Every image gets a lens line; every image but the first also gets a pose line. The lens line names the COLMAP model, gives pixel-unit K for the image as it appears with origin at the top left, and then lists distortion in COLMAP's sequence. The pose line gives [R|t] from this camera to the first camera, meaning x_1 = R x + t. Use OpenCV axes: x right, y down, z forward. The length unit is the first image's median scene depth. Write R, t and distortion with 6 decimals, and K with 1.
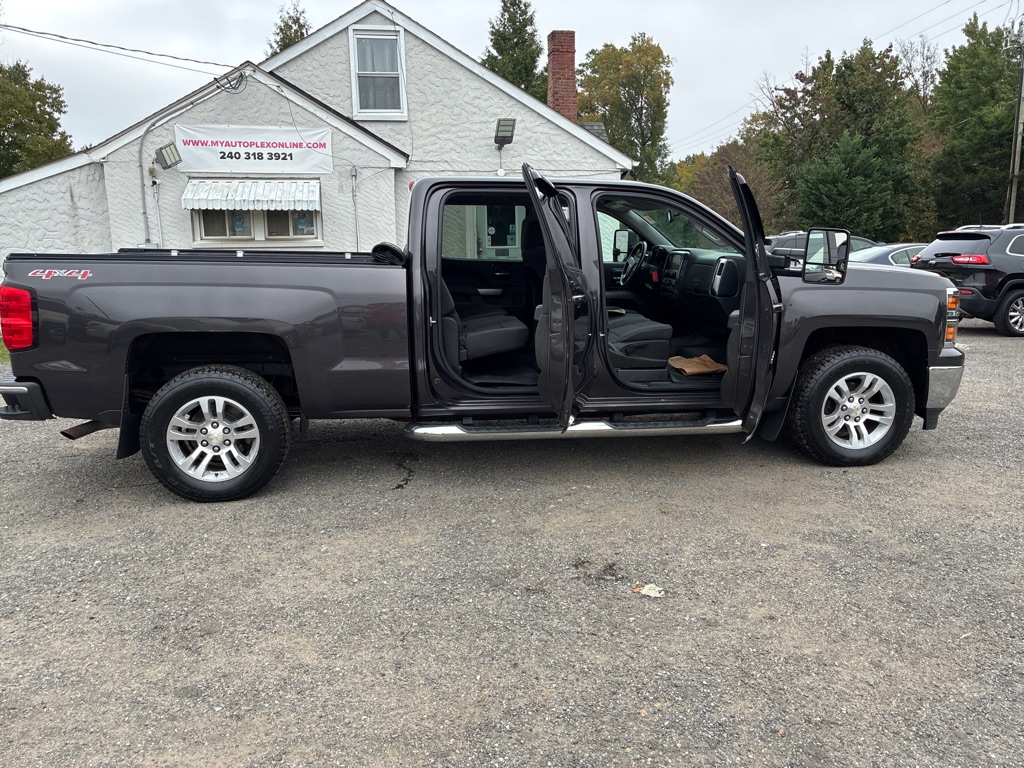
lens RADIAL K [[773.3, 0, 513.0], [0, 773.3, 365.1], [0, 0, 1]] dist [0.054200, -0.075000]
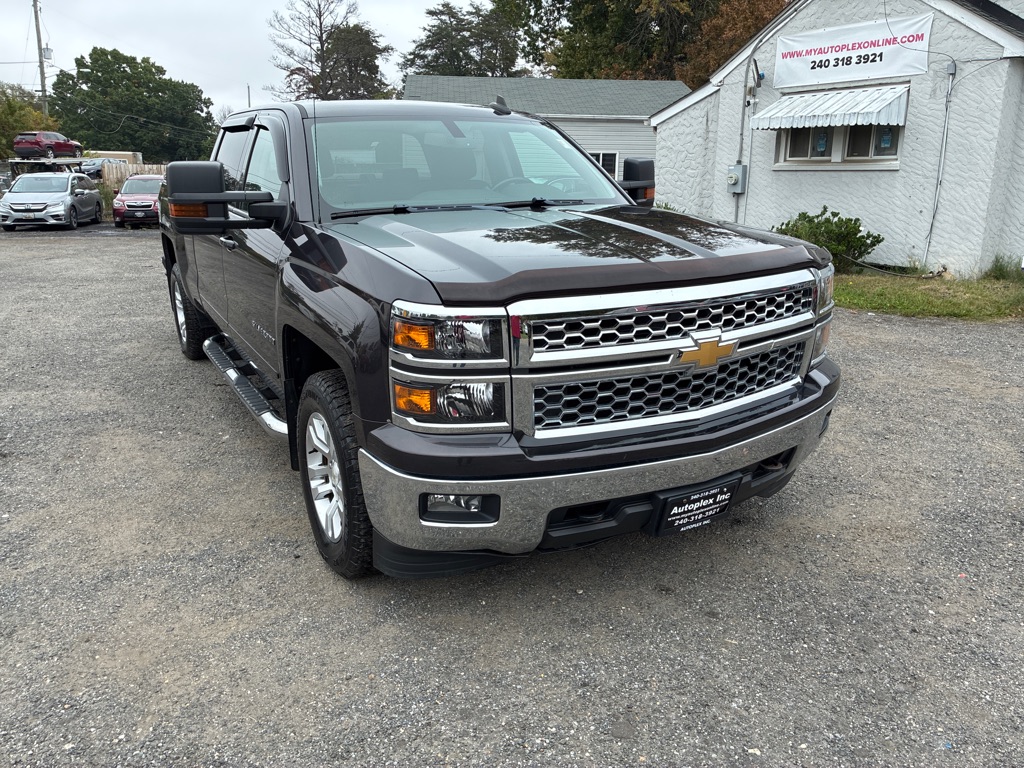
lens RADIAL K [[768.9, 0, 514.0], [0, 768.9, 373.0], [0, 0, 1]] dist [0.069664, -0.099135]
pose [[0.365525, 0.251523, -0.896174, 0.392745], [-0.146700, 0.966332, 0.211378, -0.064438], [0.919168, 0.054205, 0.390117, 0.349250]]
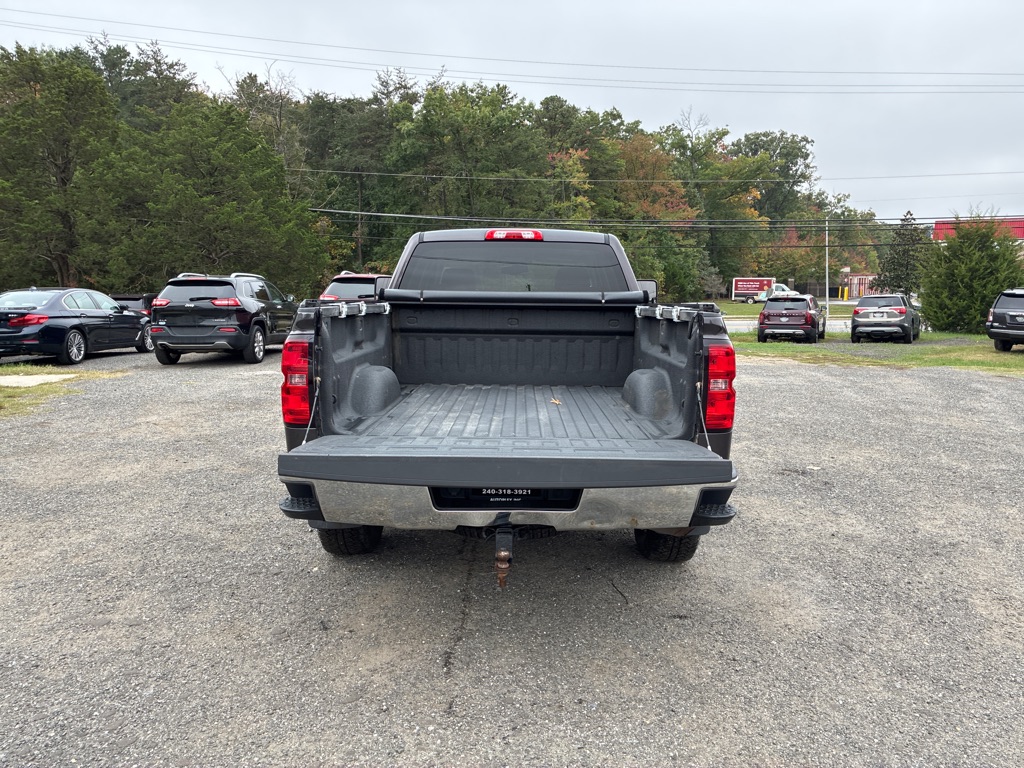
lens RADIAL K [[773.3, 0, 513.0], [0, 773.3, 365.1], [0, 0, 1]] dist [0.054200, -0.075000]
pose [[0.156971, -0.095635, 0.982962, -0.473546], [0.149272, 0.986163, 0.072109, -0.055980], [-0.976257, 0.135409, 0.169075, 0.354443]]
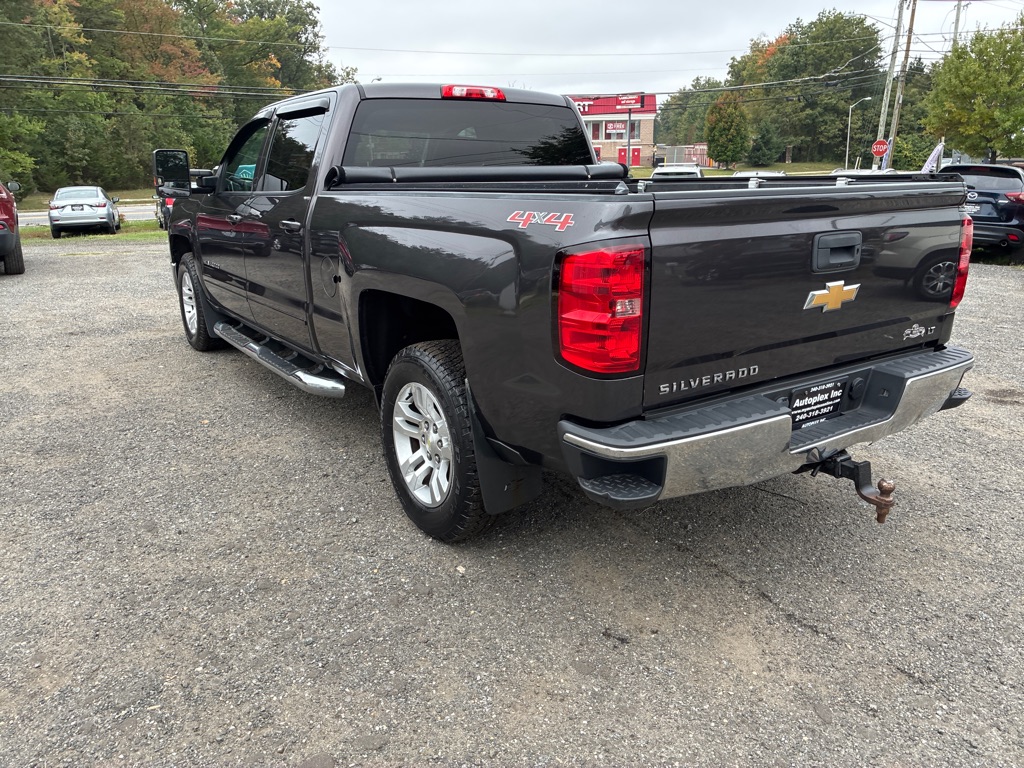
lens RADIAL K [[768.9, 0, 514.0], [0, 768.9, 373.0], [0, 0, 1]] dist [0.069664, -0.099135]
pose [[-0.431453, -0.230058, 0.872308, -0.372975], [0.153220, 0.934202, 0.322166, -0.087186], [-0.889029, 0.272655, -0.367814, 0.552146]]
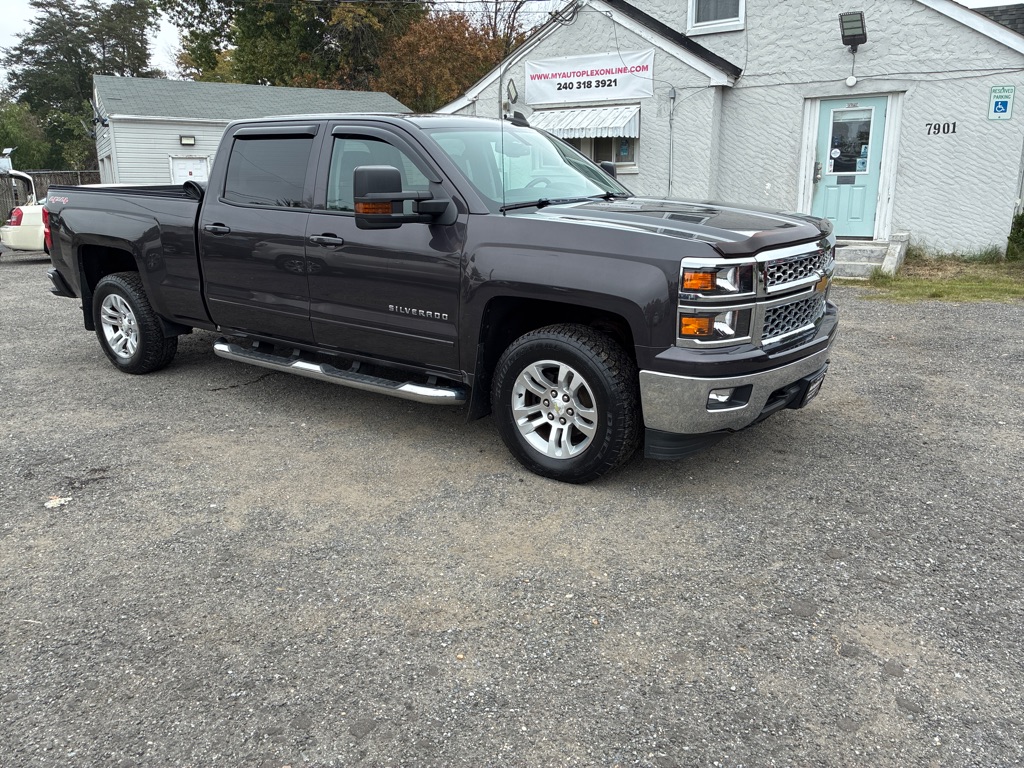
lens RADIAL K [[773.3, 0, 513.0], [0, 773.3, 365.1], [0, 0, 1]] dist [0.054200, -0.075000]
pose [[0.725705, 0.169868, -0.666706, 0.355984], [-0.103533, 0.984969, 0.138262, -0.033478], [0.680171, -0.031311, 0.732384, 0.161766]]
